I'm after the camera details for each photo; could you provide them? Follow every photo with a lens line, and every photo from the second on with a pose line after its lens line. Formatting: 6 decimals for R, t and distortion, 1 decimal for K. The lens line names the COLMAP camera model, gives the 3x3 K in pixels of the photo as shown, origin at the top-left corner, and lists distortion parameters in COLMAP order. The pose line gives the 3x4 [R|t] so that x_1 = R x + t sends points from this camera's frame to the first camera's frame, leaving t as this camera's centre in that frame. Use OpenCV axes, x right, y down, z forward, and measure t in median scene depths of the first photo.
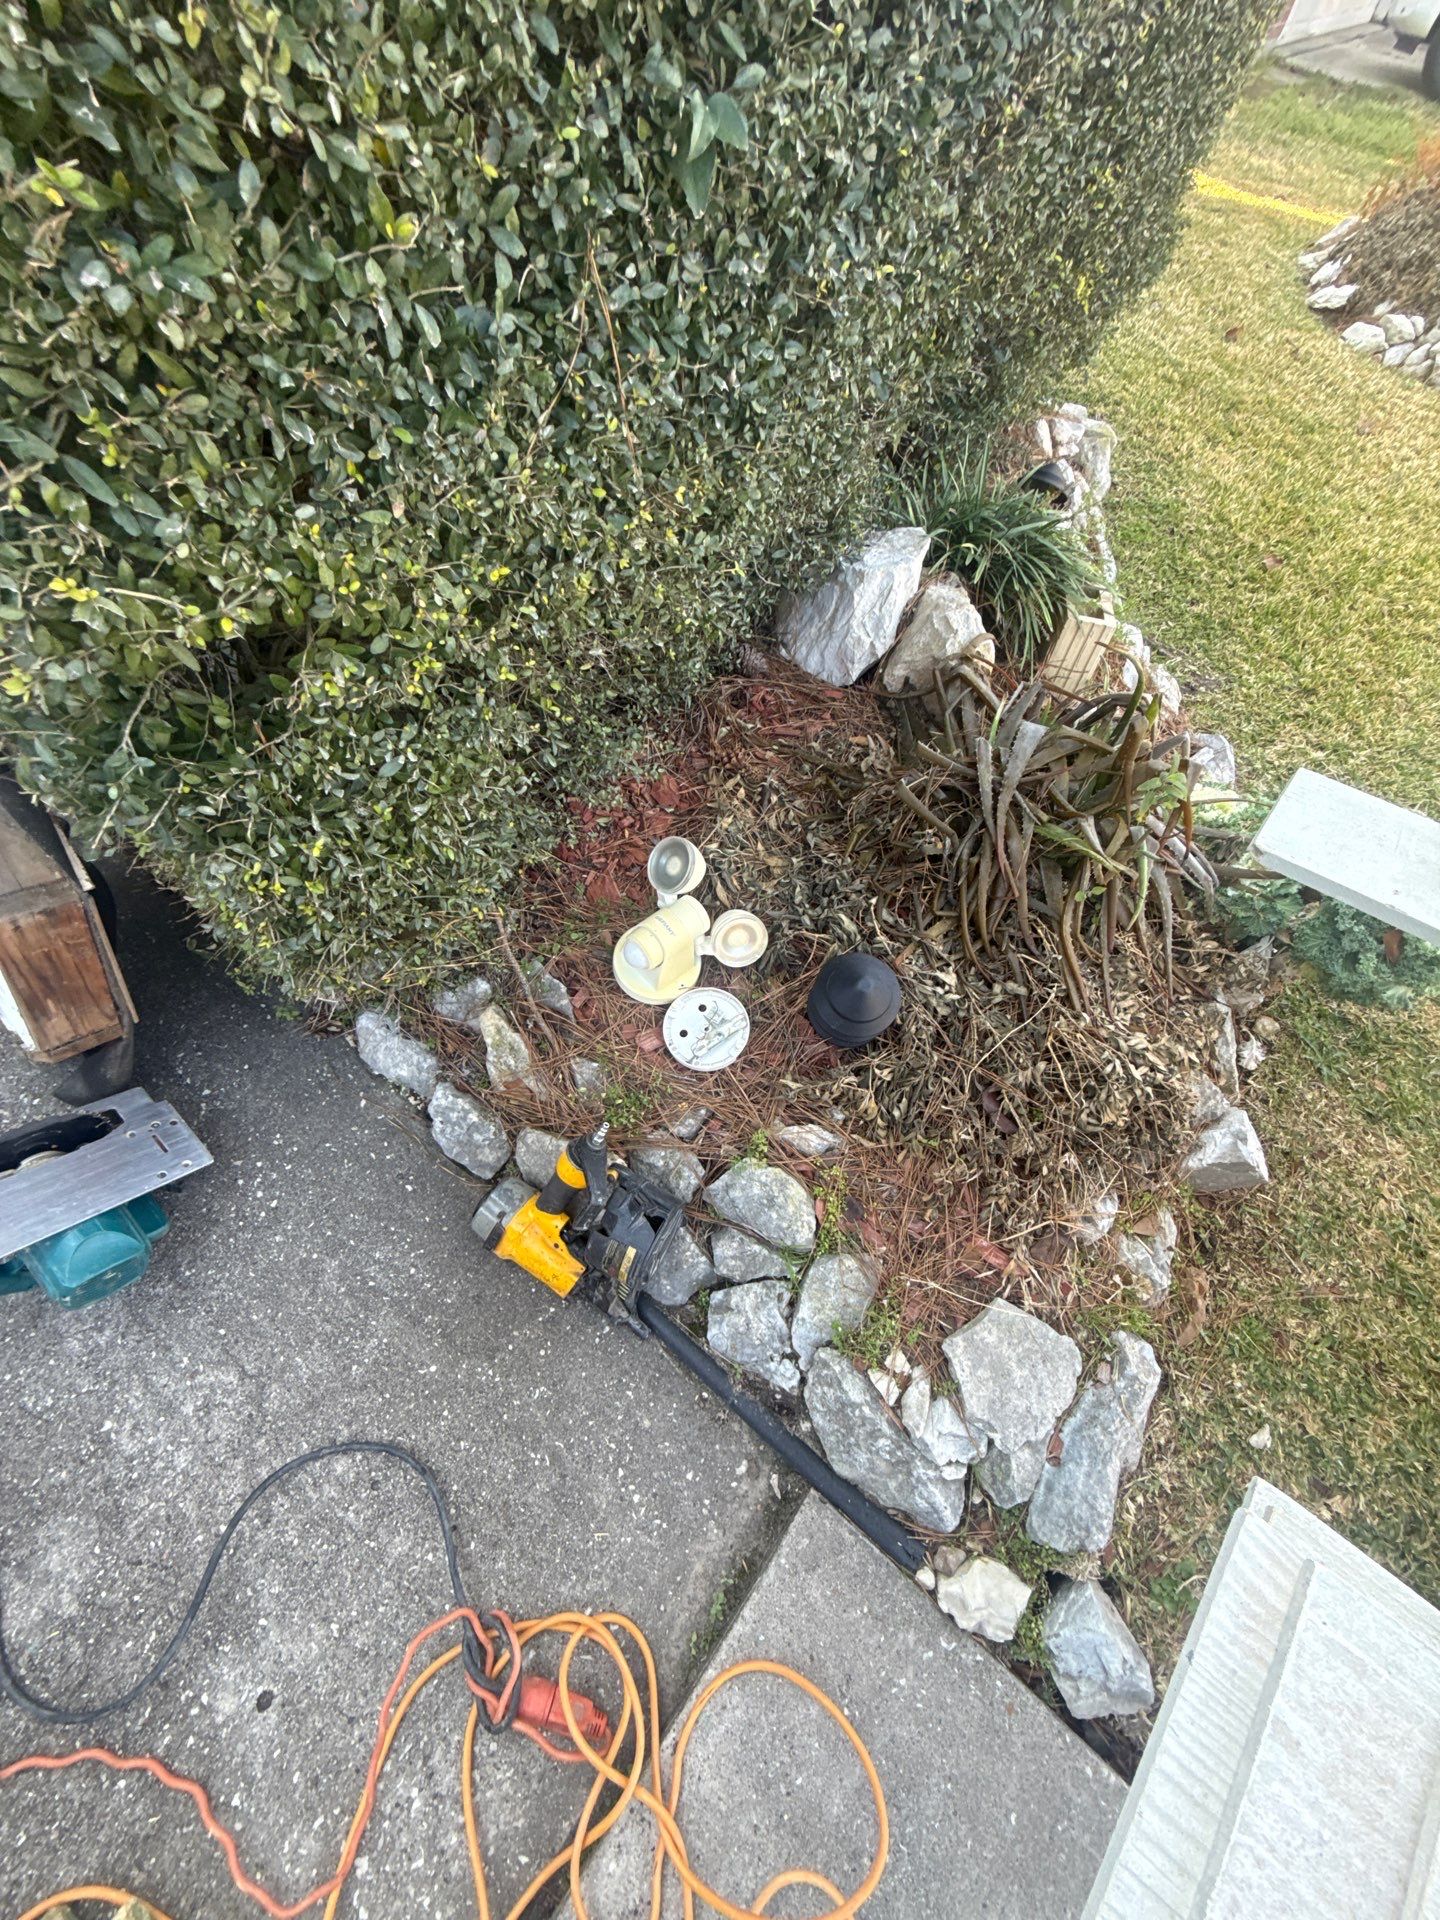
lens RADIAL K [[759.4, 0, 716.7], [0, 759.4, 970.3], [0, 0, 1]] dist [-0.000324, -0.000004]
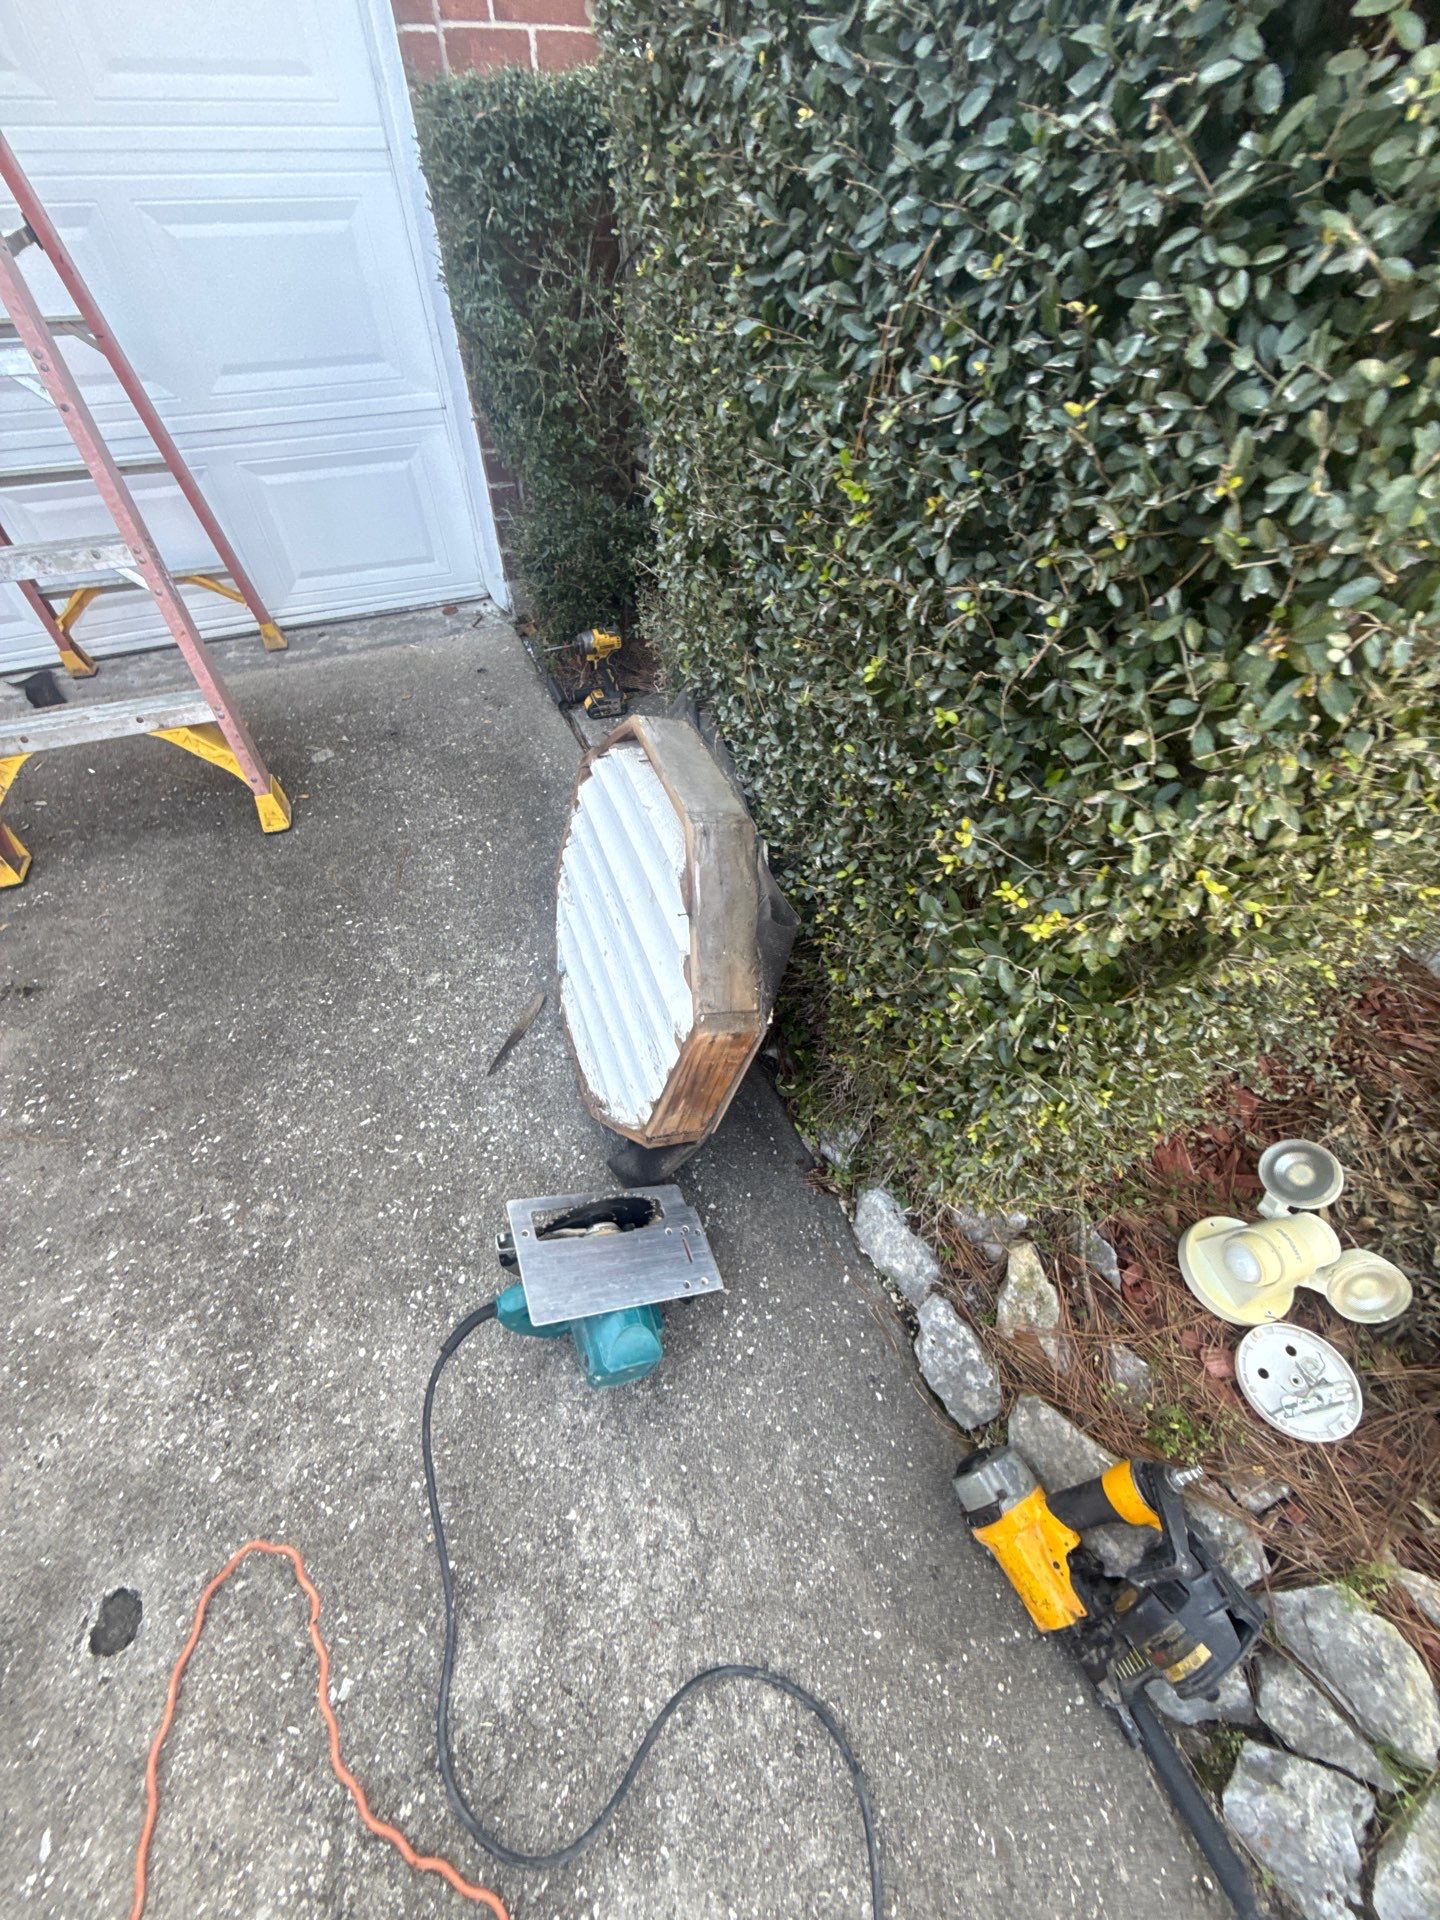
lens RADIAL K [[759.4, 0, 716.7], [0, 759.4, 970.3], [0, 0, 1]] dist [-0.000324, -0.000004]
pose [[0.890564, 0.287859, -0.352182, -0.433070], [-0.350018, 0.928170, -0.126445, -0.011987], [0.290487, 0.235878, 0.927351, -0.047582]]
